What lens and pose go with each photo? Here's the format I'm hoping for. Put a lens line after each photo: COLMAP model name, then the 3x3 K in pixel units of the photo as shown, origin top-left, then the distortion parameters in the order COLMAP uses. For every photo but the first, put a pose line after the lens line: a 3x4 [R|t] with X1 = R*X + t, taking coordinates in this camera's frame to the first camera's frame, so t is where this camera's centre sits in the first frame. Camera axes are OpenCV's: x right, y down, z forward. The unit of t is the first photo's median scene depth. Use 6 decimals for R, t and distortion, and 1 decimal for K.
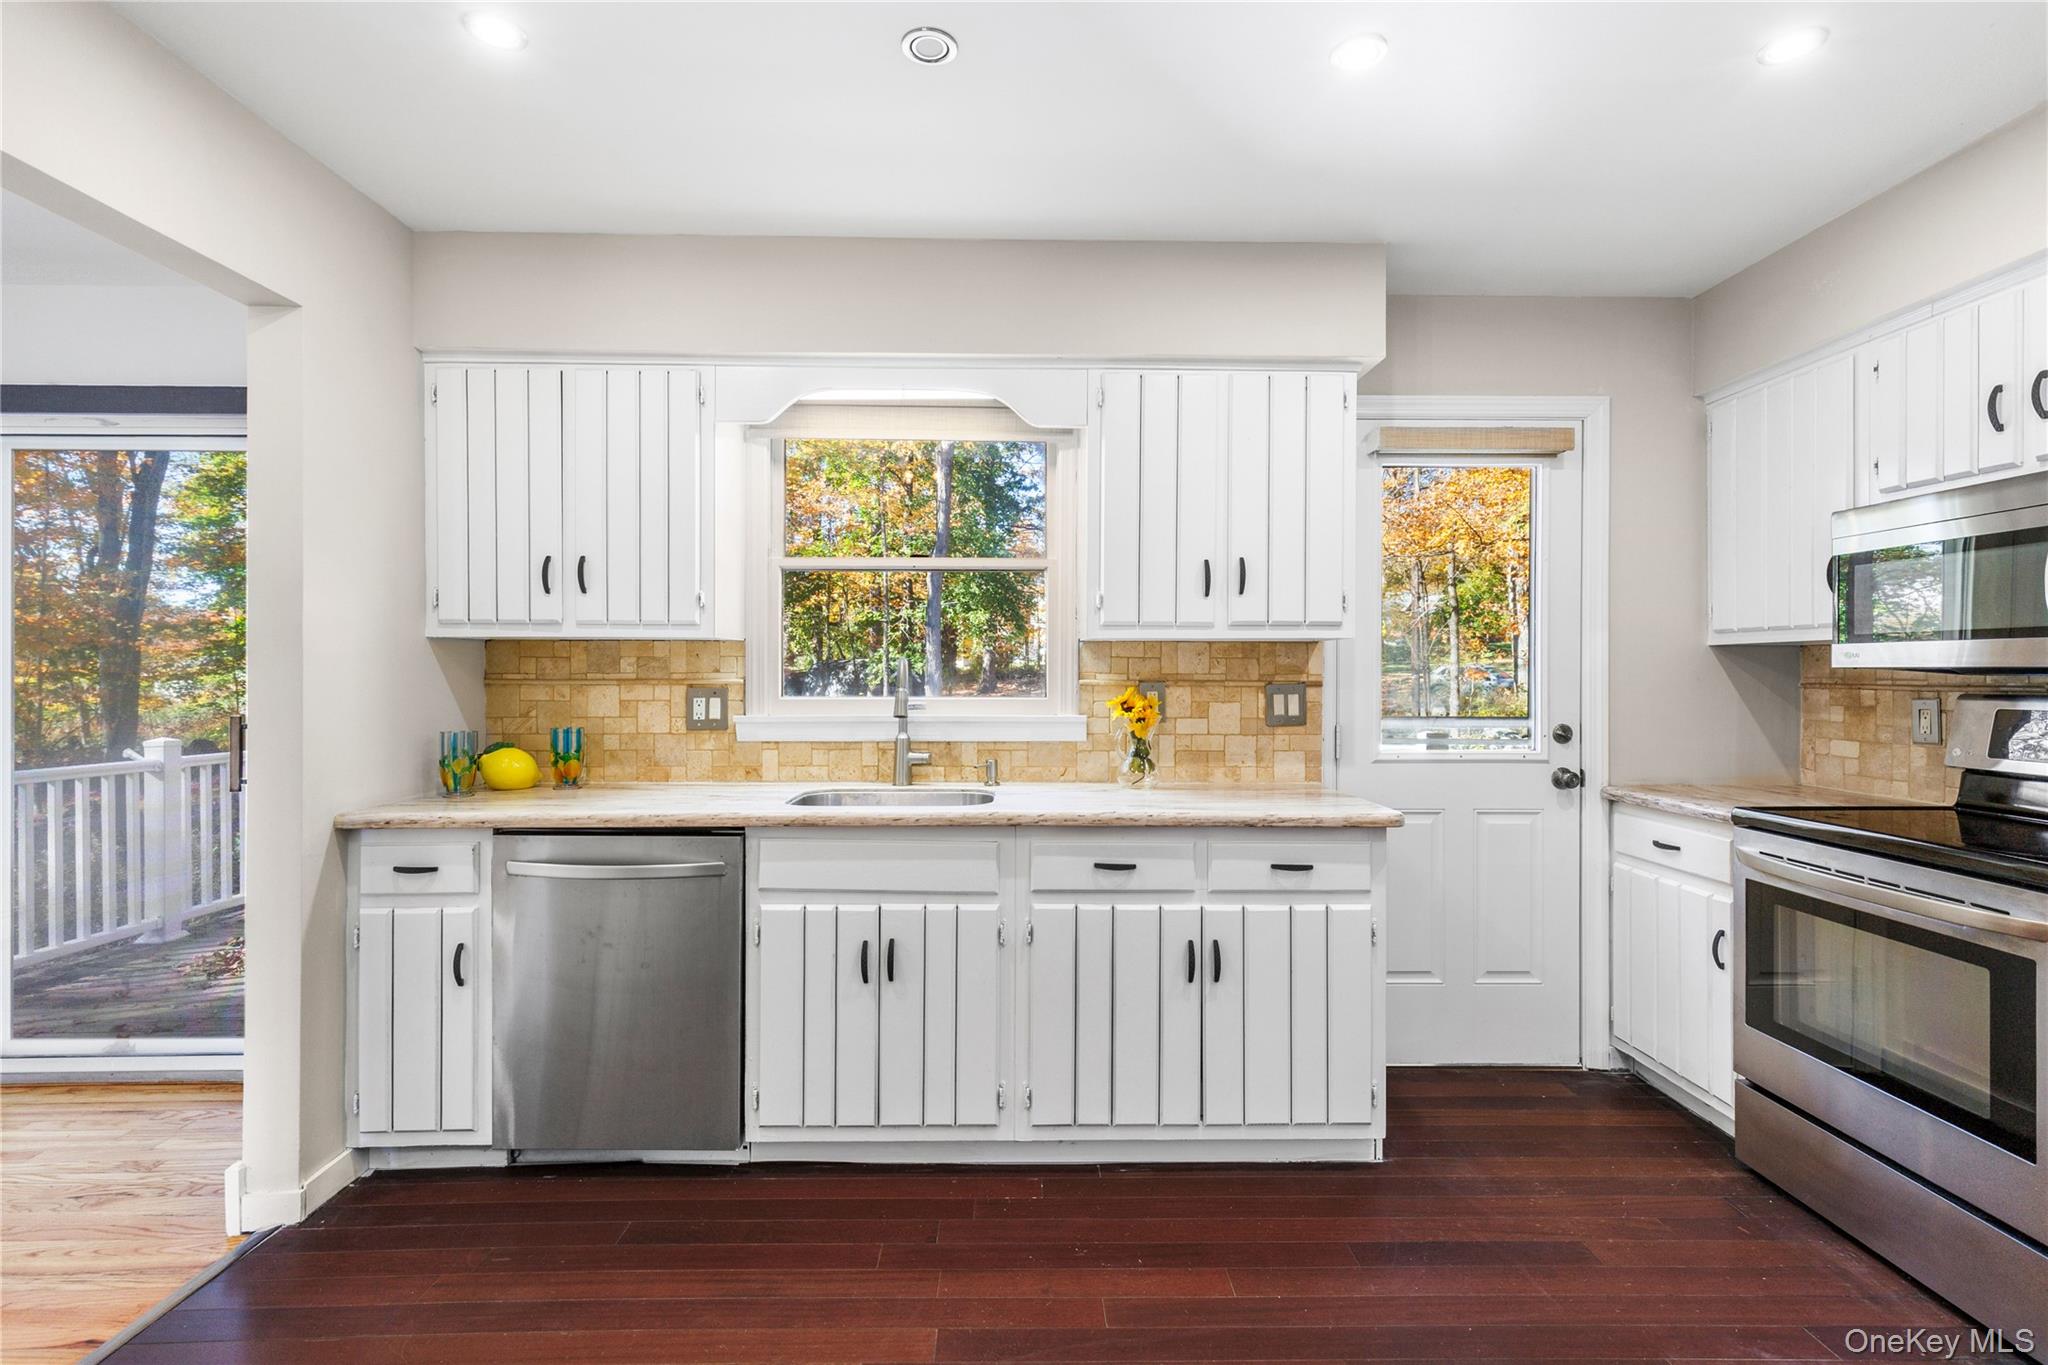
lens RADIAL K [[924.1, 0, 1033.0], [0, 924.1, 674.2], [0, 0, 1]] dist [0.010206, -0.002572]
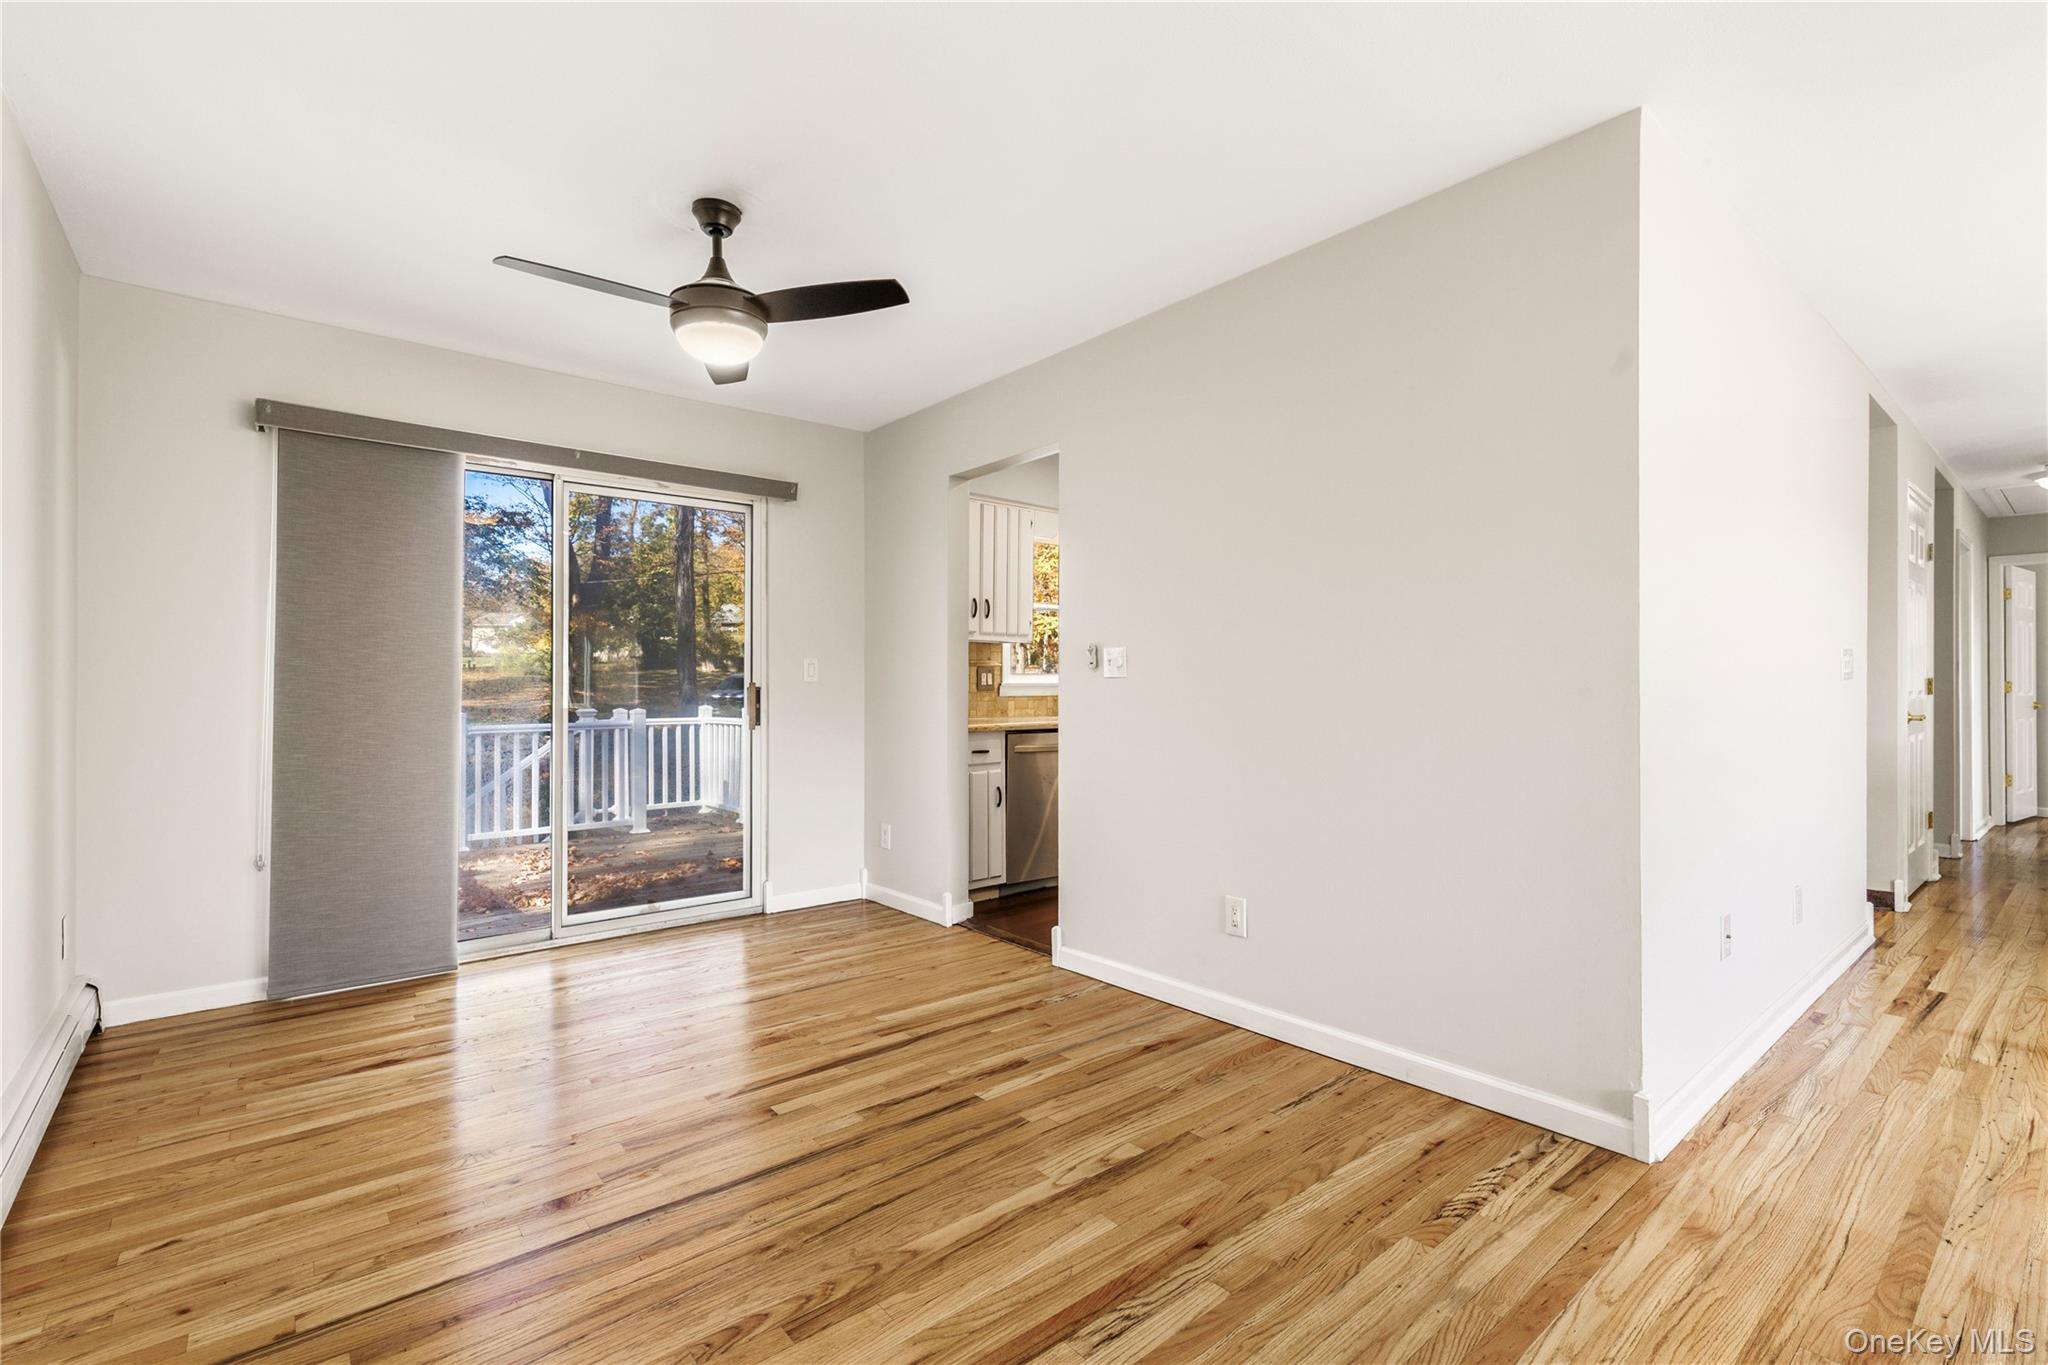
lens RADIAL K [[924.1, 0, 1027.6], [0, 924.1, 671.7], [0, 0, 1]] dist [0.010206, -0.002572]
pose [[0.782259, 0.008621, 0.622894, -1.628764], [-0.000737, 0.999916, -0.012914, 0.051559], [-0.622953, 0.009644, 0.782200, -0.585416]]
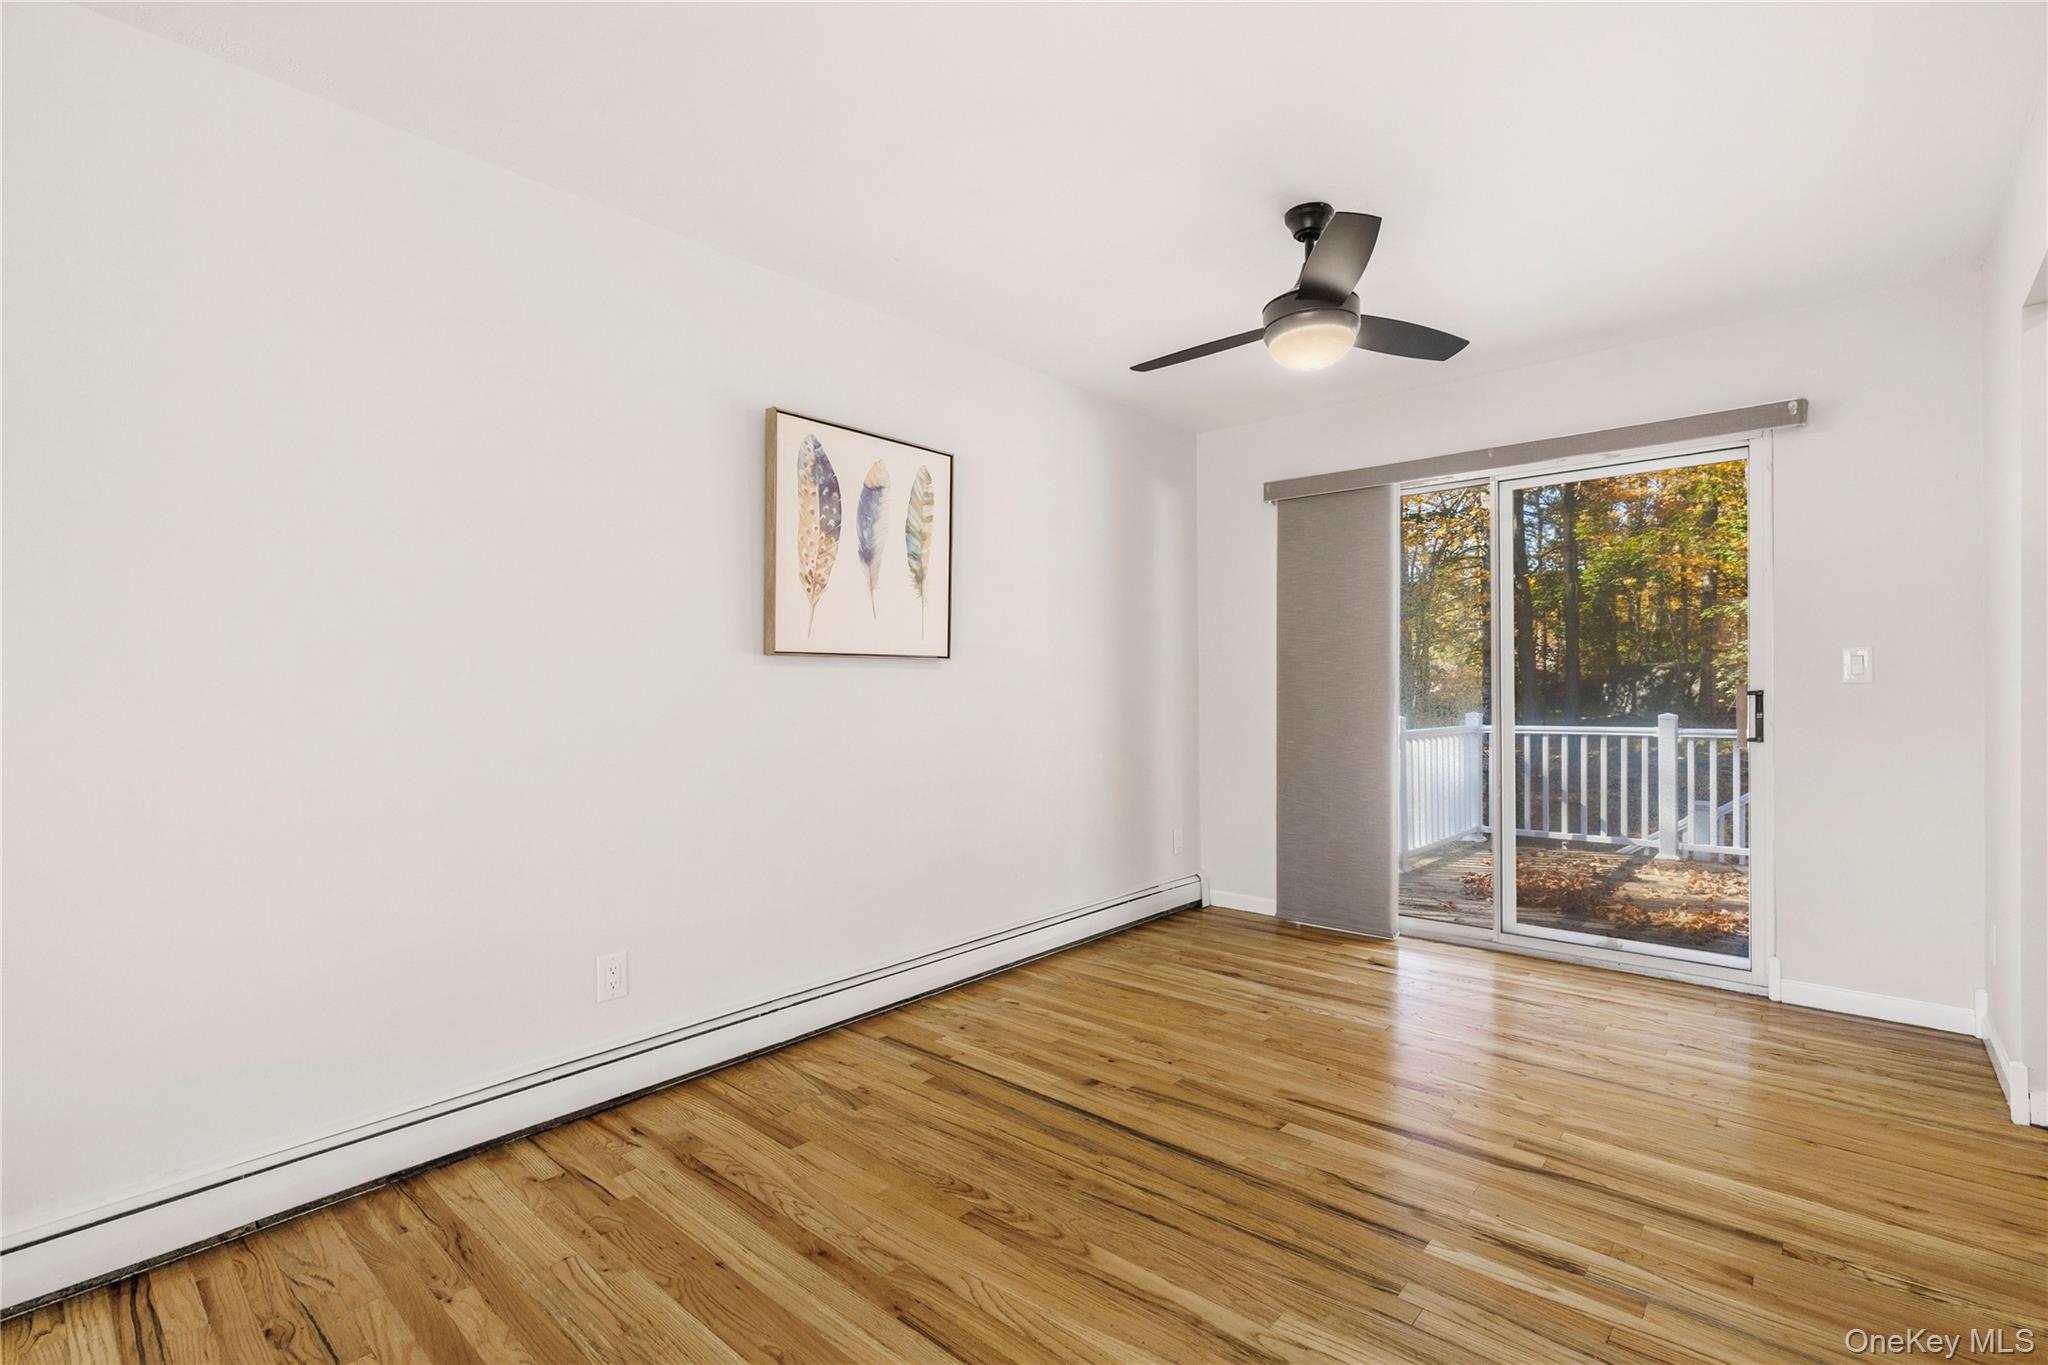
lens RADIAL K [[924.1, 0, 1051.8], [0, 924.1, 696.5], [0, 0, 1]] dist [0.010206, -0.002572]
pose [[0.743738, 0.000308, -0.668471, -0.795030], [0.009913, 0.999885, 0.011490, 0.041765], [0.668397, -0.015172, 0.743650, -0.524978]]
